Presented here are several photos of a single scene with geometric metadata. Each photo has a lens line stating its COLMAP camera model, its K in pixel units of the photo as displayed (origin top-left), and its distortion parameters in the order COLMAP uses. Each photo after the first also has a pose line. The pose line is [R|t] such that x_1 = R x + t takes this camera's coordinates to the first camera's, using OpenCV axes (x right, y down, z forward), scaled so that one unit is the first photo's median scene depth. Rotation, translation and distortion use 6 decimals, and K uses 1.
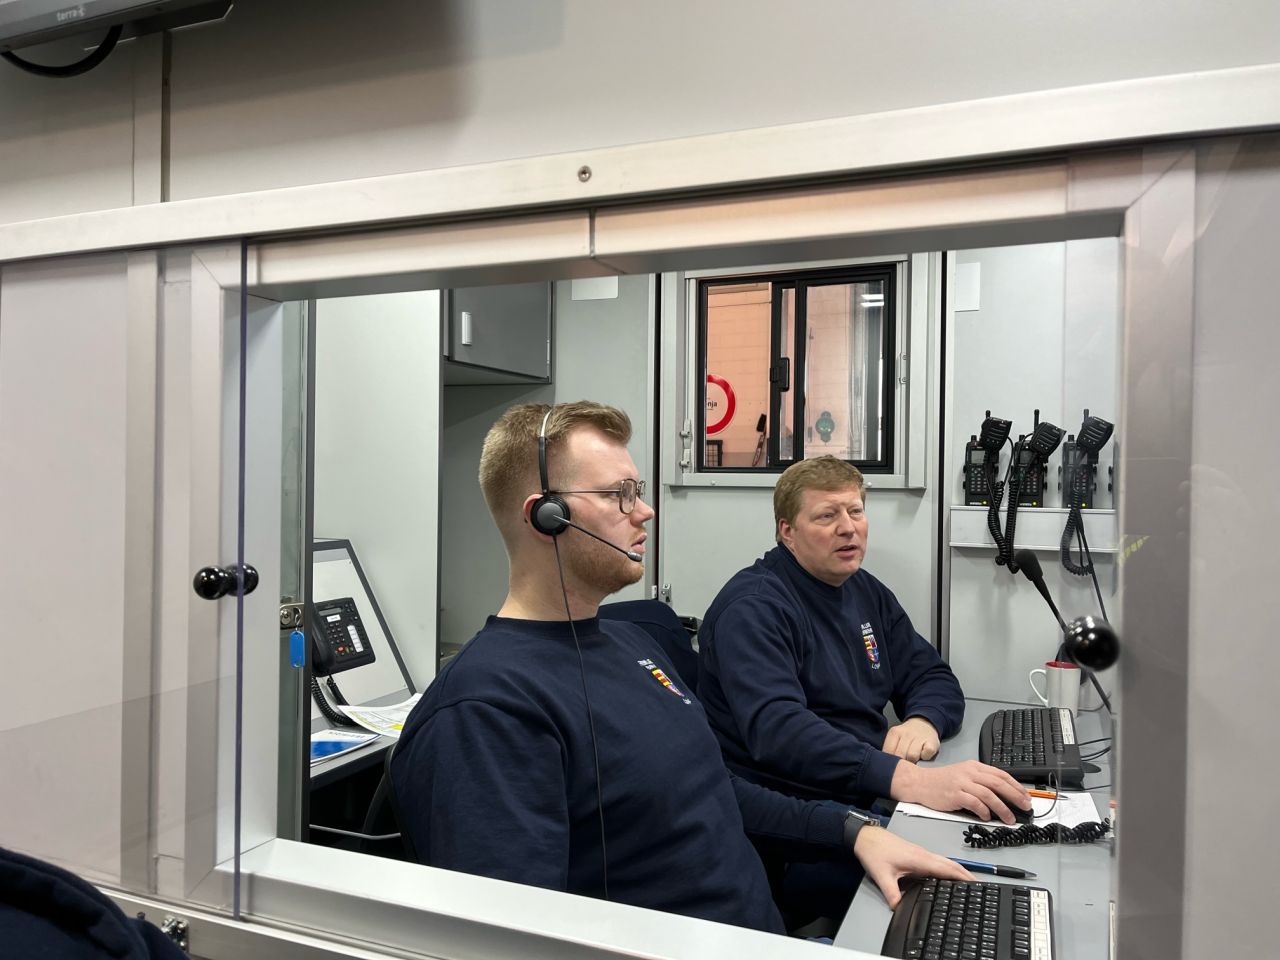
lens RADIAL K [[991.2, 0, 640.0], [0, 991.2, 480.0], [0, 0, 1]] dist [0.002294, -0.000802]
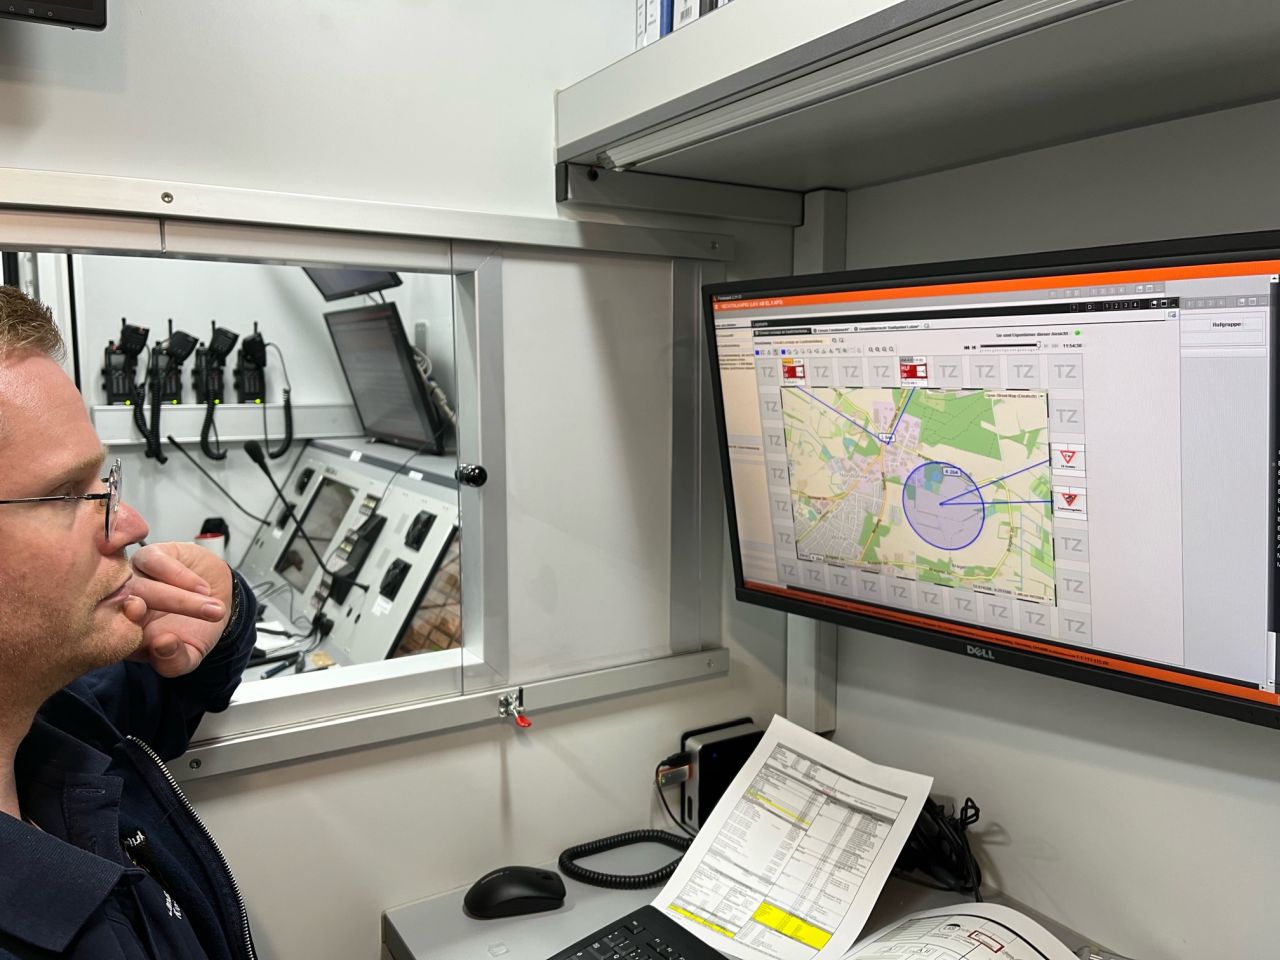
lens RADIAL K [[970.0, 0, 640.0], [0, 970.0, 480.0], [0, 0, 1]] dist [-0.002726, -0.001554]
pose [[0.591914, -0.098760, 0.799928, -0.186123], [0.008645, 0.993186, 0.116223, -0.012116], [-0.805955, -0.061879, 0.588734, -0.097235]]
